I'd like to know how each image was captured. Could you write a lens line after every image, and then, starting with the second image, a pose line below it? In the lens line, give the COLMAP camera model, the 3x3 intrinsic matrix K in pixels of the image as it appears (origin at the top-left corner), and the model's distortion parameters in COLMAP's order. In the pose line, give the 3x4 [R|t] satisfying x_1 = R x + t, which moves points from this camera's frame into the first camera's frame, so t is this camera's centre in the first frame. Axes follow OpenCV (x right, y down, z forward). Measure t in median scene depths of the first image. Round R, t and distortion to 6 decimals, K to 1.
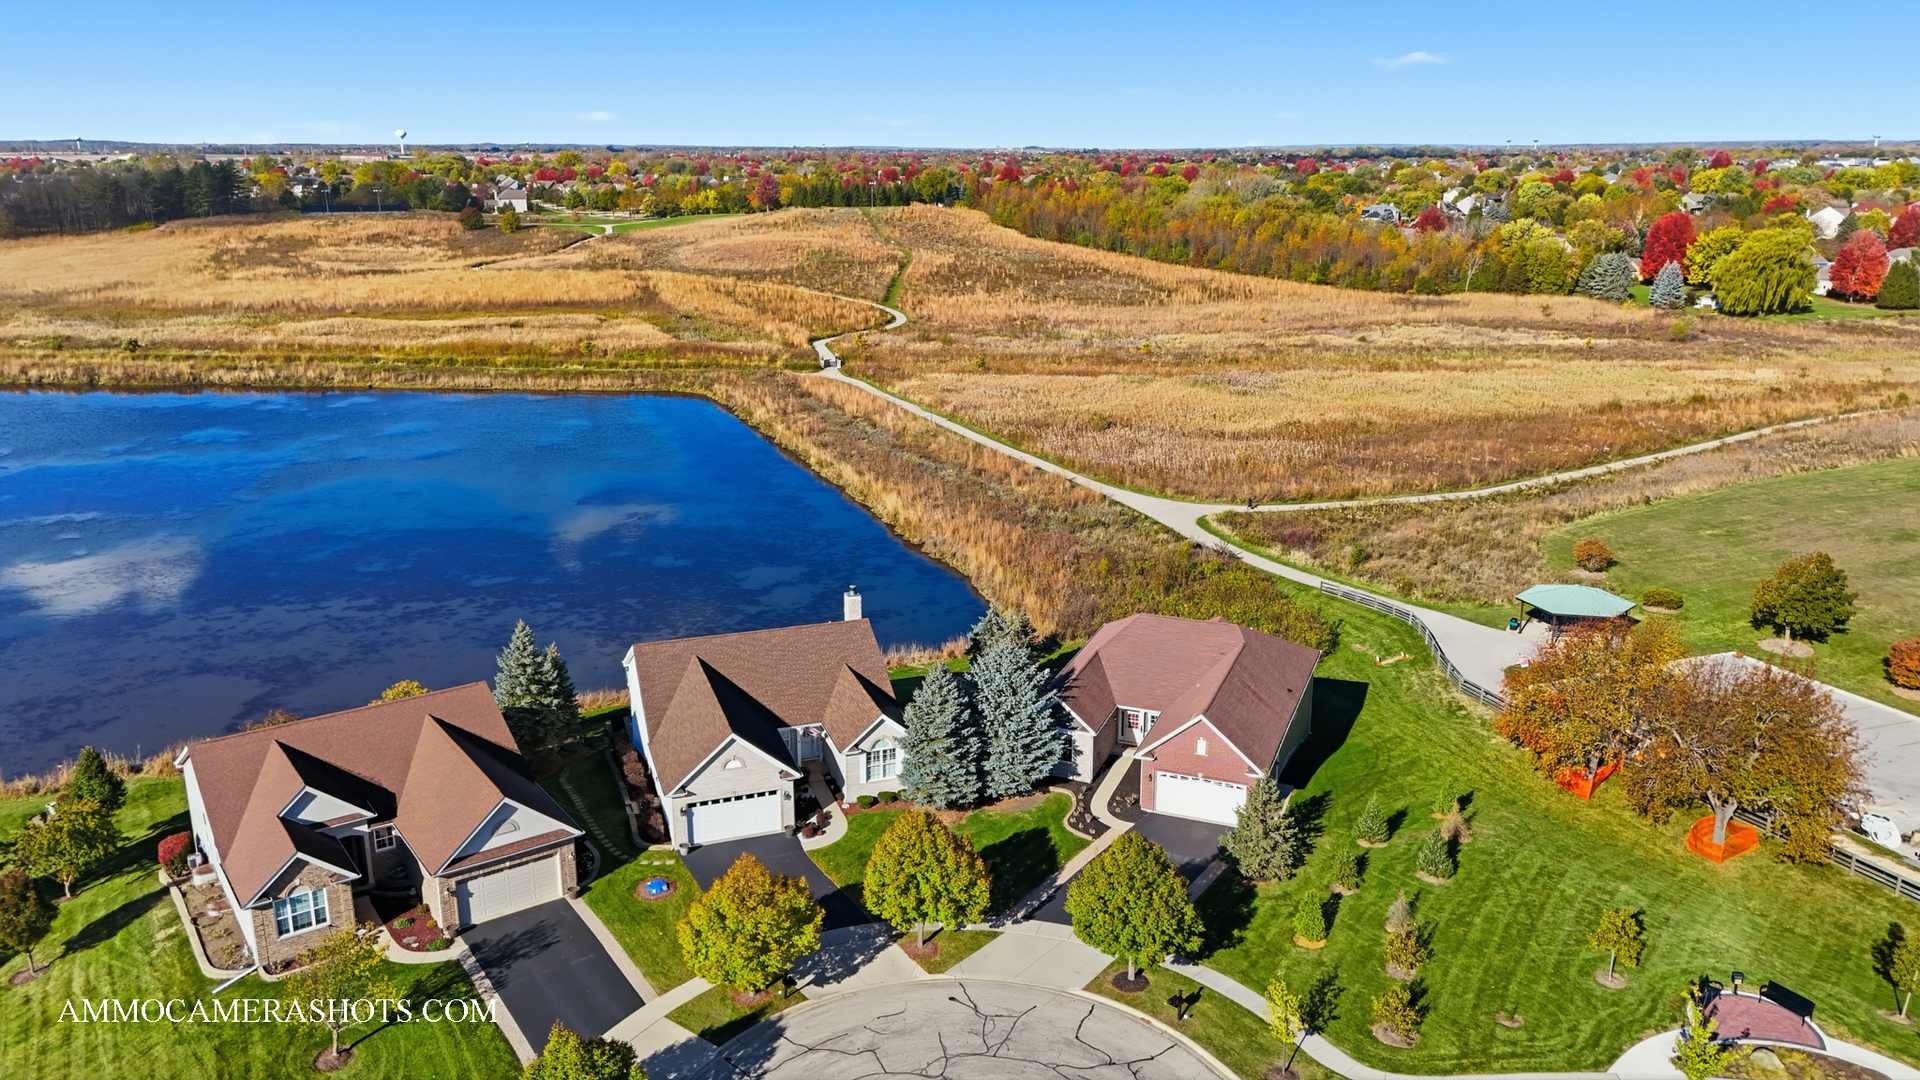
lens RADIAL K [[1406.0, 0, 949.2], [0, 1406.0, 549.7], [0, 0, 1]] dist [0.099319, -0.137077]
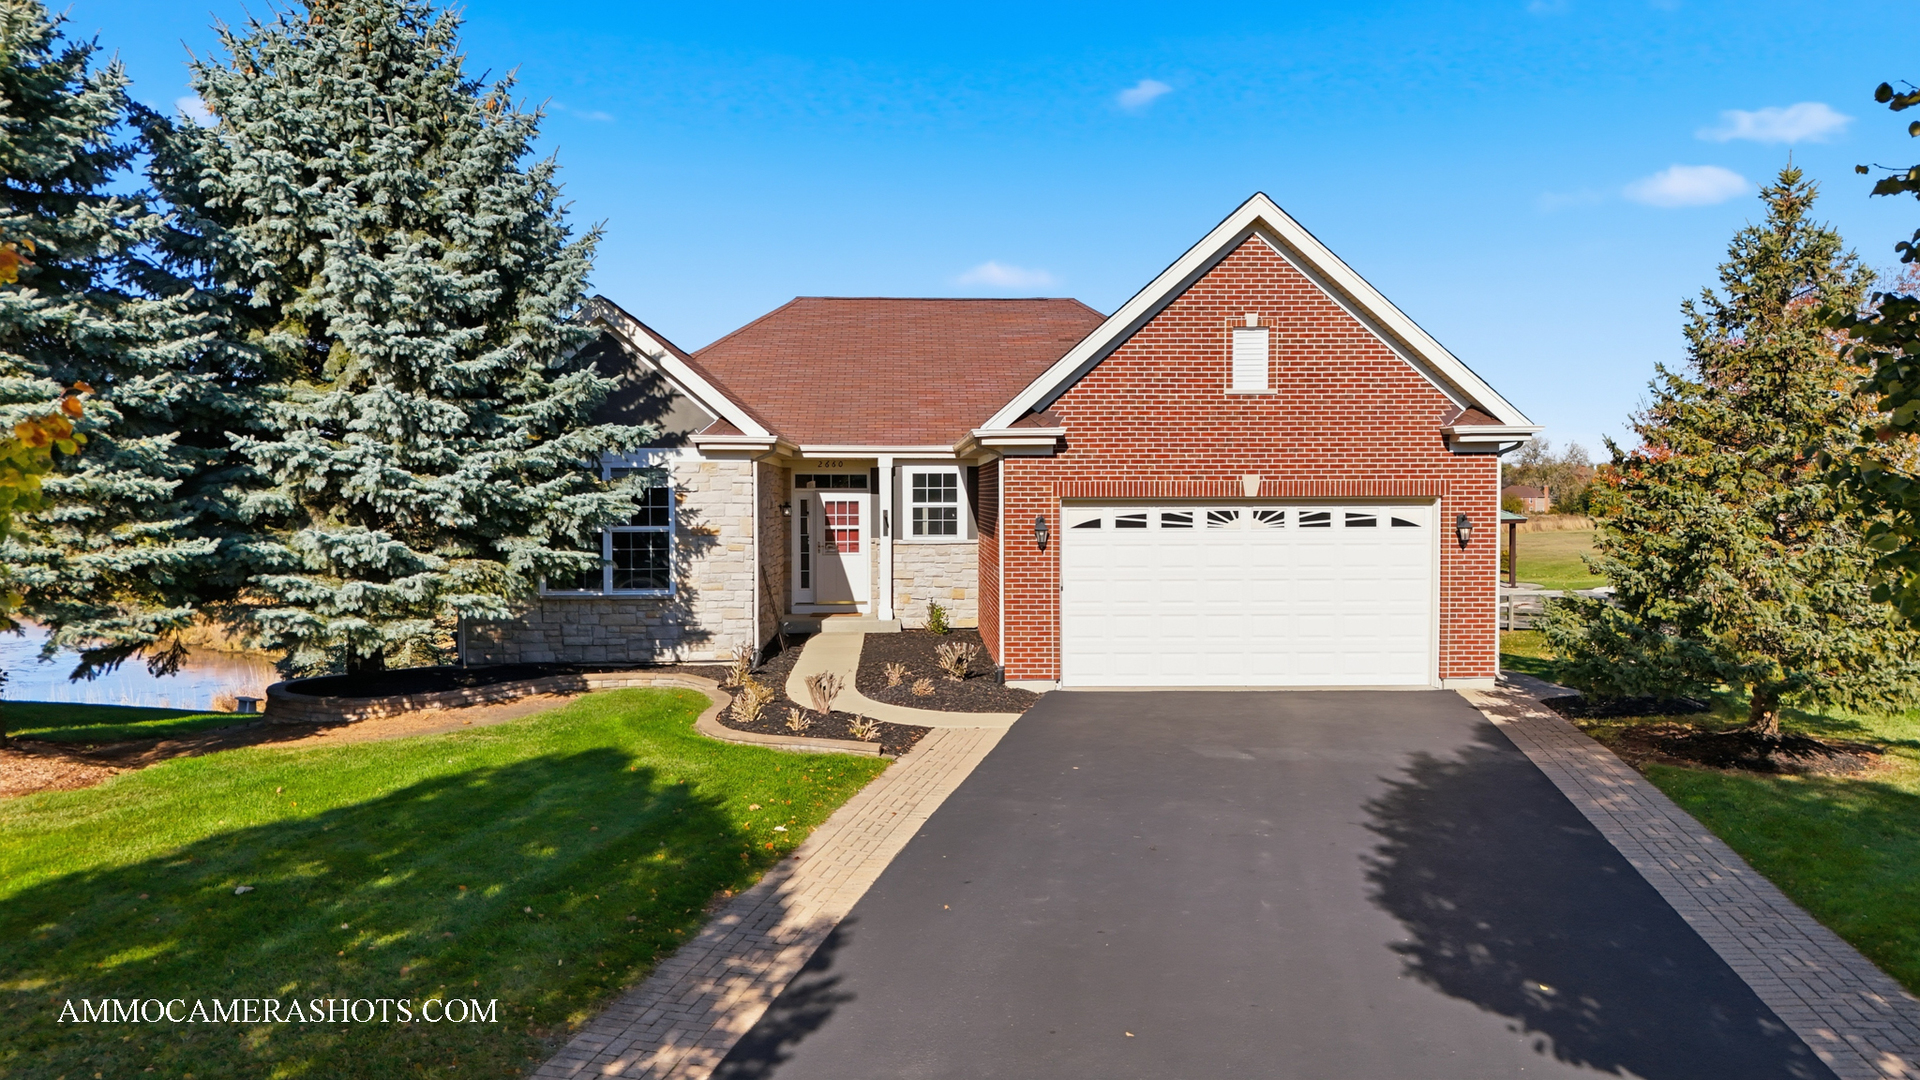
lens RADIAL K [[1406.0, 0, 949.2], [0, 1406.0, 549.7], [0, 0, 1]] dist [0.099319, -0.137077]
pose [[0.914446, -0.012850, 0.404505, 0.012886], [0.111078, 0.969082, -0.220323, 0.080901], [-0.389167, 0.246405, 0.887600, 0.302623]]
